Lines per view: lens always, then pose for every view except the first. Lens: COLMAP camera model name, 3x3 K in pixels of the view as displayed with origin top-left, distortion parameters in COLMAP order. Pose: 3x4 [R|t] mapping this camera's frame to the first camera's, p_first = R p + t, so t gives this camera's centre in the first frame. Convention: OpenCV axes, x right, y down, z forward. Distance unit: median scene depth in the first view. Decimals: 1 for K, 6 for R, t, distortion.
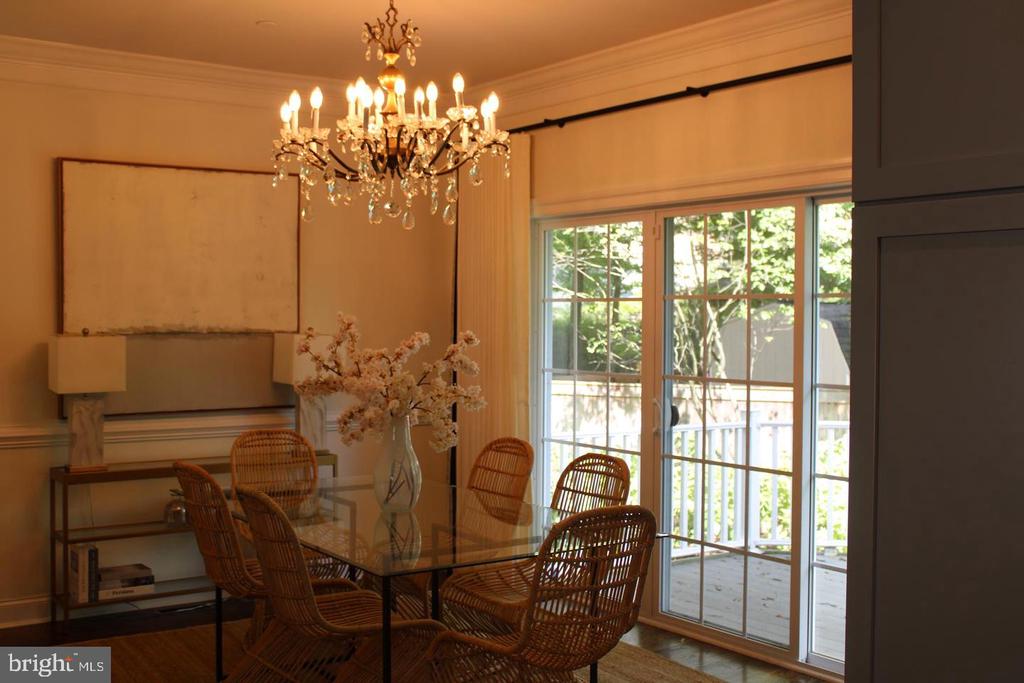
lens RADIAL K [[1193.6, 0, 512.2], [0, 1193.6, 341.2], [0, 0, 1]] dist [-0.025665, 0.000000]
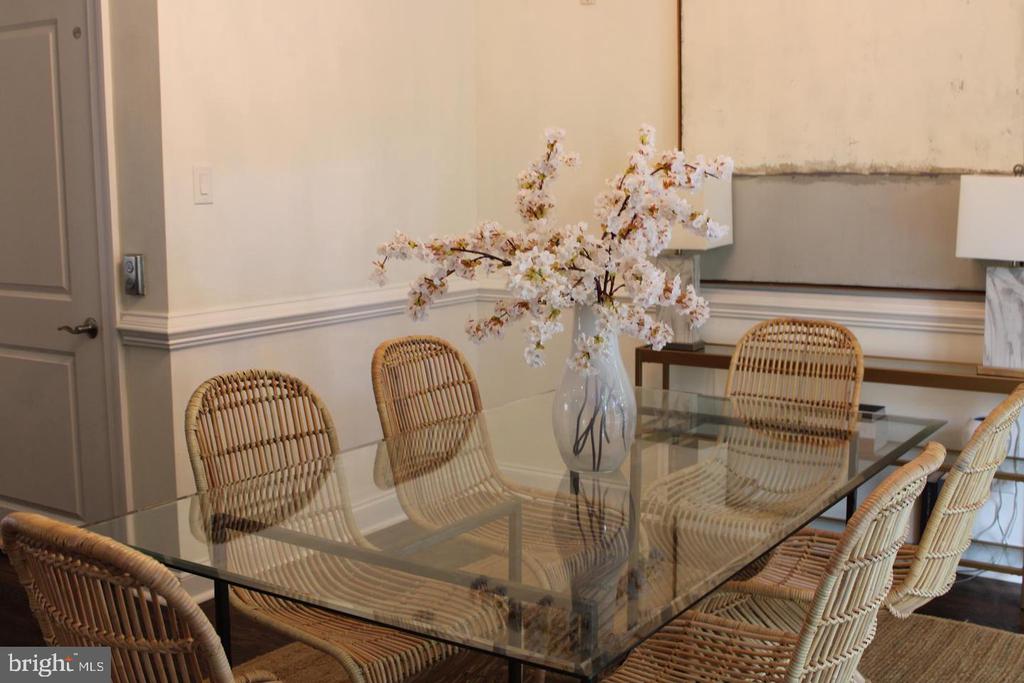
lens RADIAL K [[1193.6, 0, 512.2], [0, 1193.6, 340.5], [0, 0, 1]] dist [-0.025665, 0.000000]
pose [[0.370088, 0.114133, -0.921959, 0.308050], [-0.021365, 0.993208, 0.114378, 0.014281], [0.928751, -0.022632, 0.370012, 0.561359]]
